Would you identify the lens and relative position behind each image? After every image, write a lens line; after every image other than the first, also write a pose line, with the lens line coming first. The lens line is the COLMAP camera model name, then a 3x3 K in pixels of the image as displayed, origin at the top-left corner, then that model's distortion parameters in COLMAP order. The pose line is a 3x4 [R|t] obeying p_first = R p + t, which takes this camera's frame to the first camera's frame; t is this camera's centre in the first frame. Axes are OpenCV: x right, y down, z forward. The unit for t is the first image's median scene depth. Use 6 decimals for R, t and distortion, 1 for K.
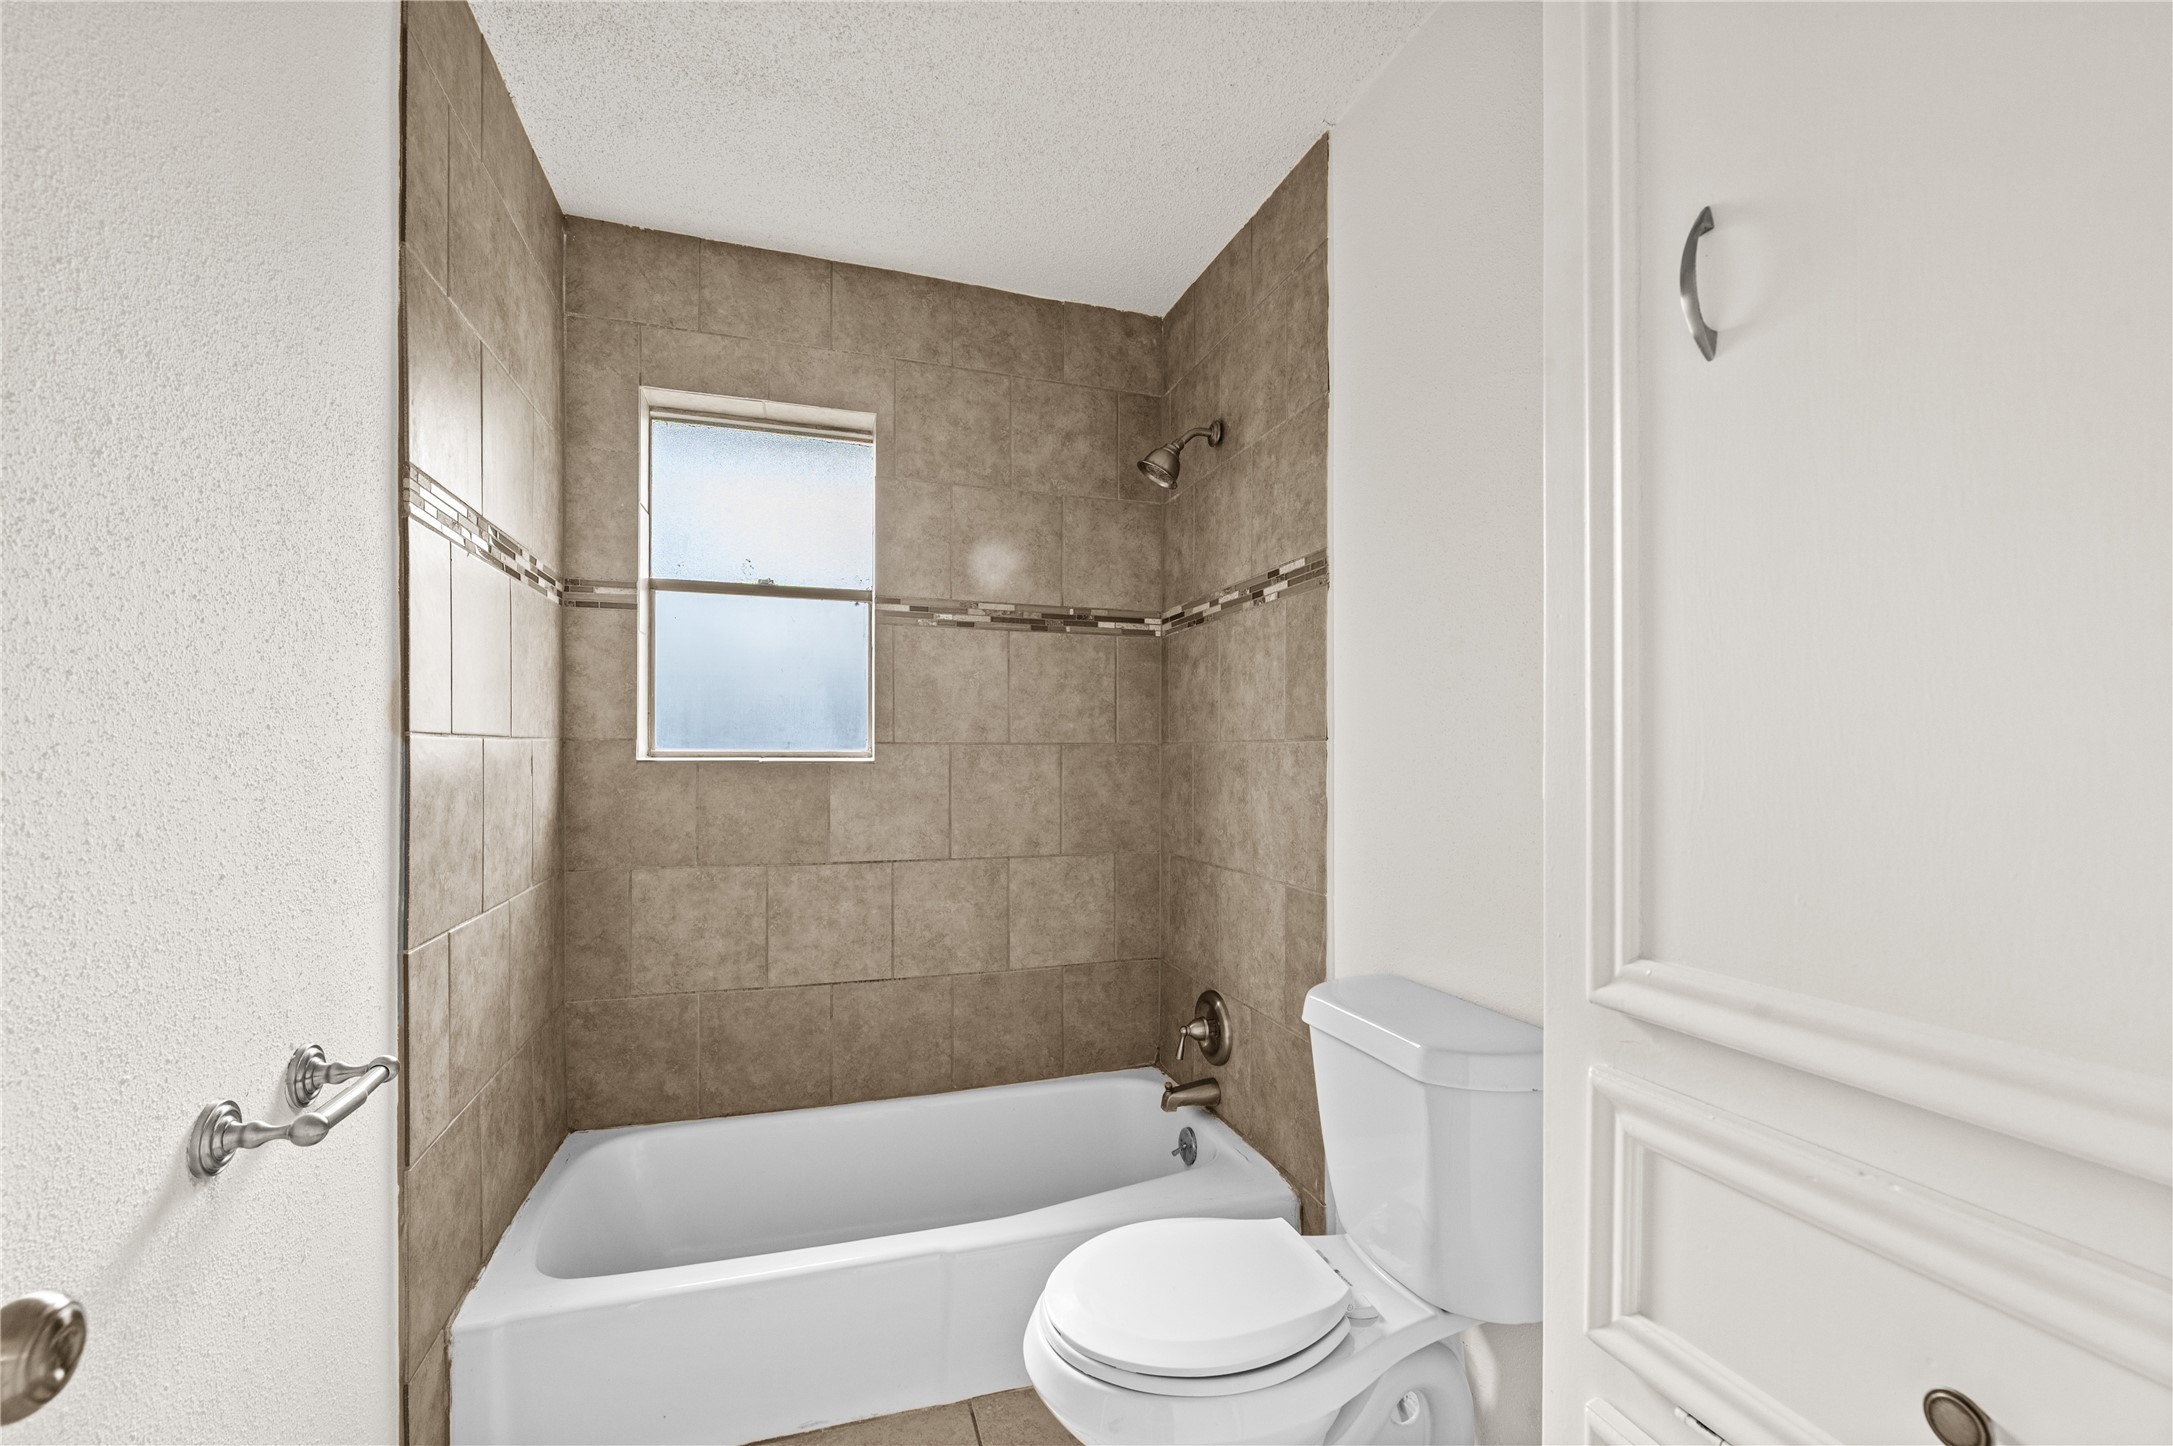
lens RADIAL K [[874.2, 0, 1105.5], [0, 874.2, 764.5], [0, 0, 1]] dist [-0.002359, -0.001123]
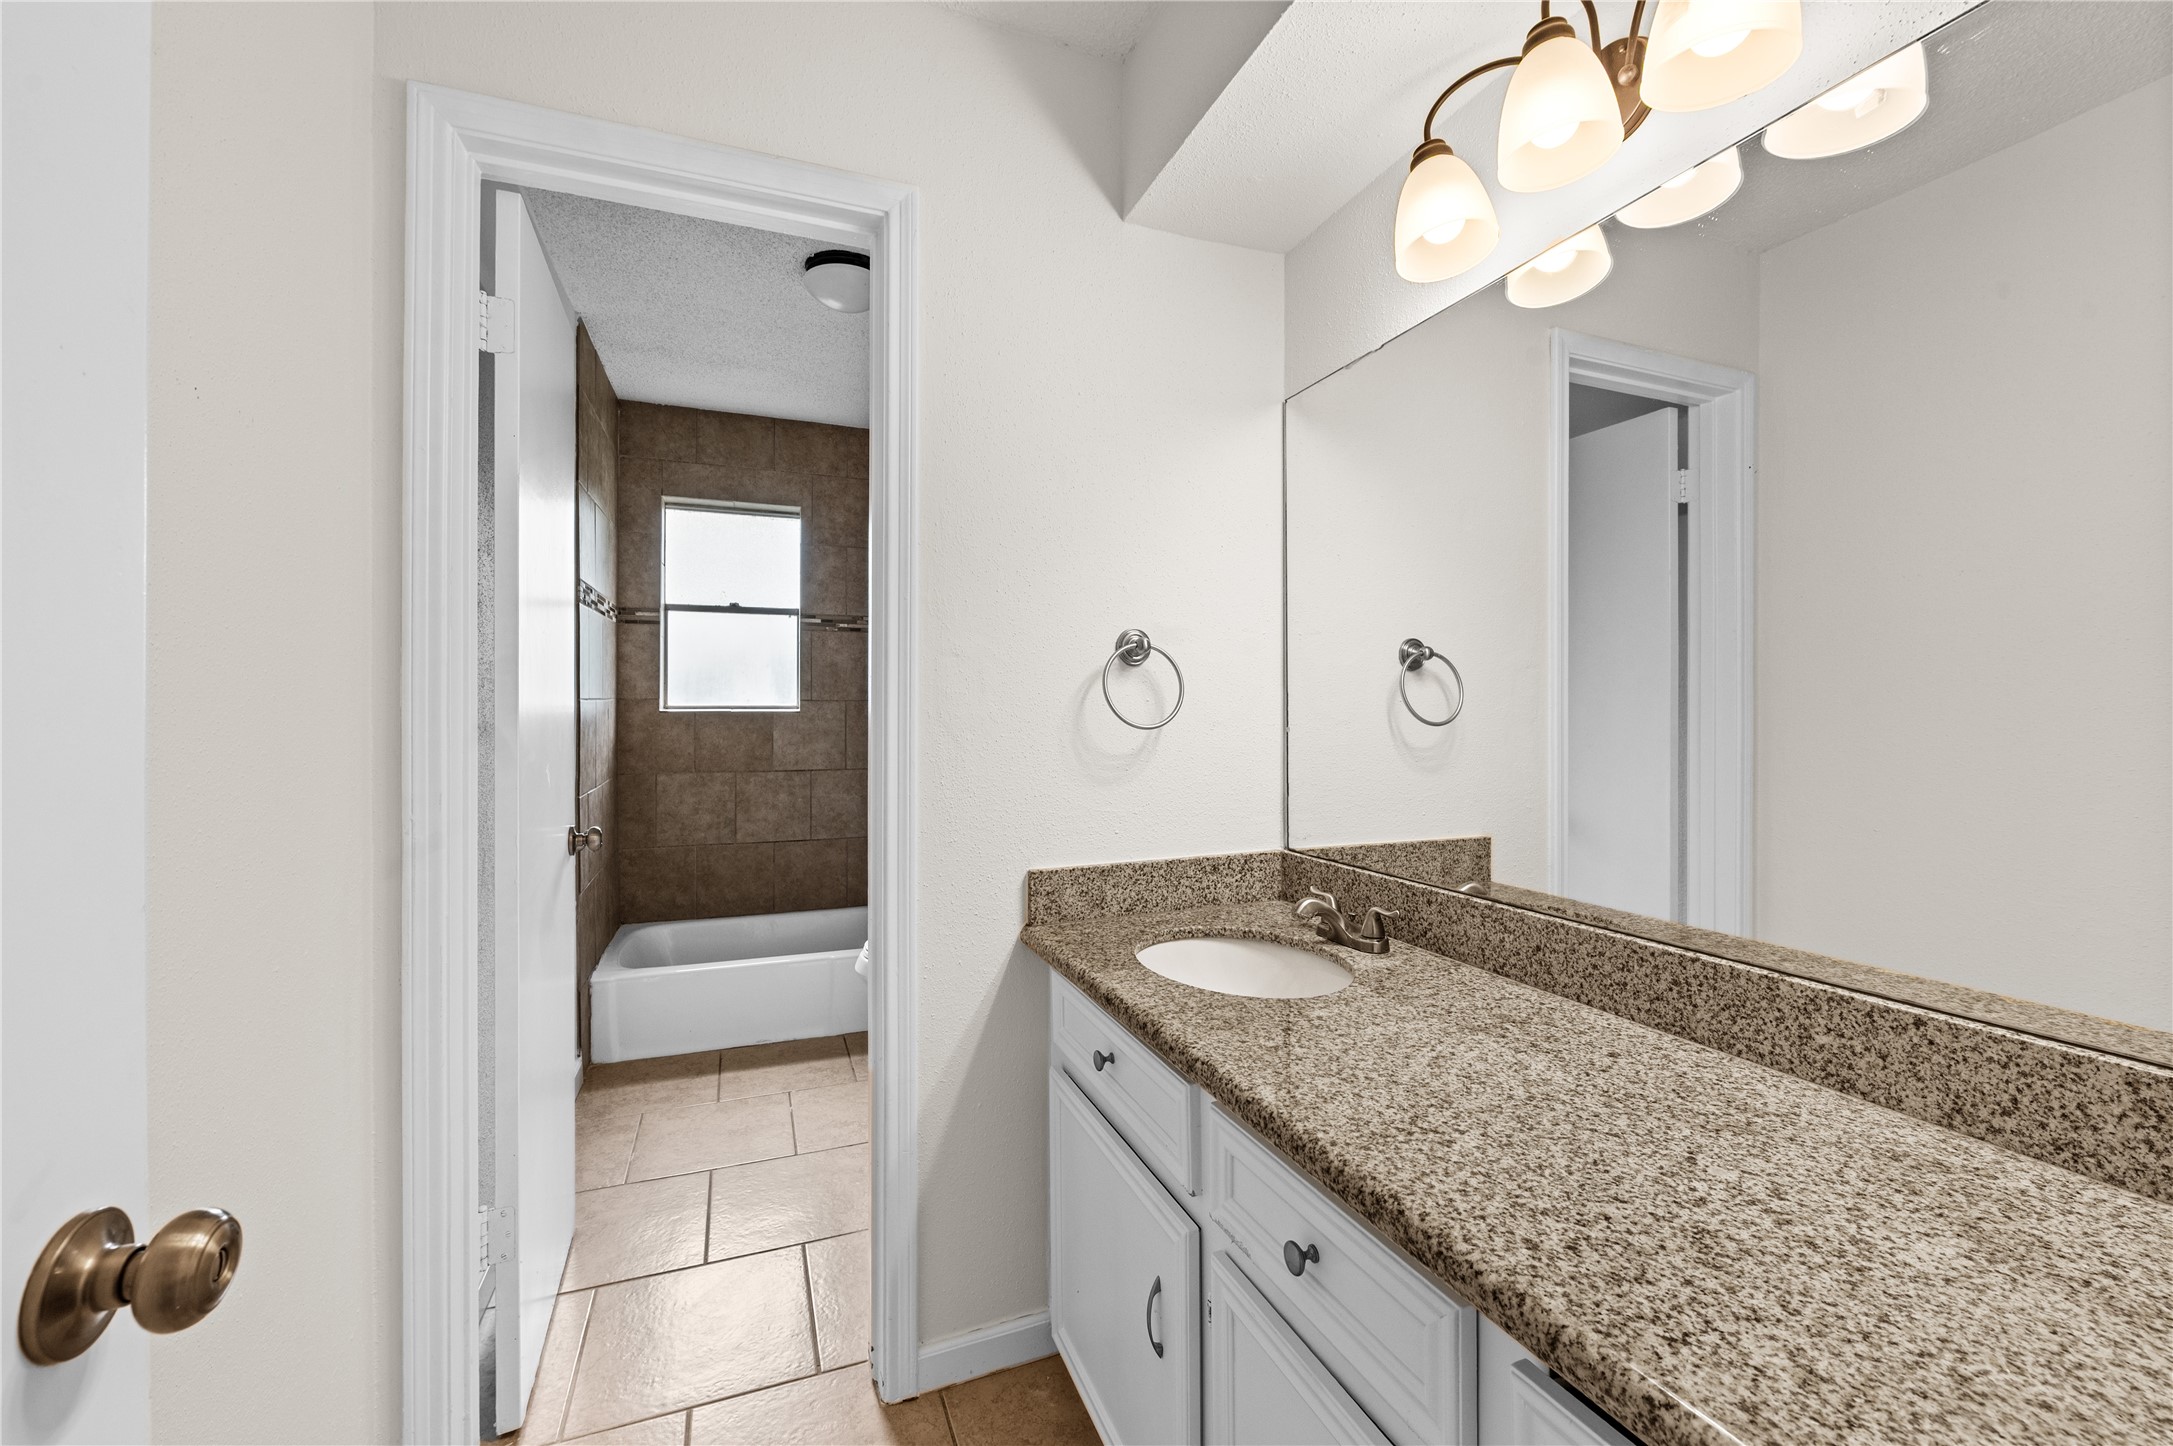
lens RADIAL K [[874.2, 0, 1100.9], [0, 874.2, 708.8], [0, 0, 1]] dist [-0.002359, -0.001123]
pose [[0.998757, 0.000191, 0.049837, 0.243719], [-0.000133, 0.999999, -0.001164, -0.007025], [-0.049837, 0.001156, 0.998757, -0.751211]]
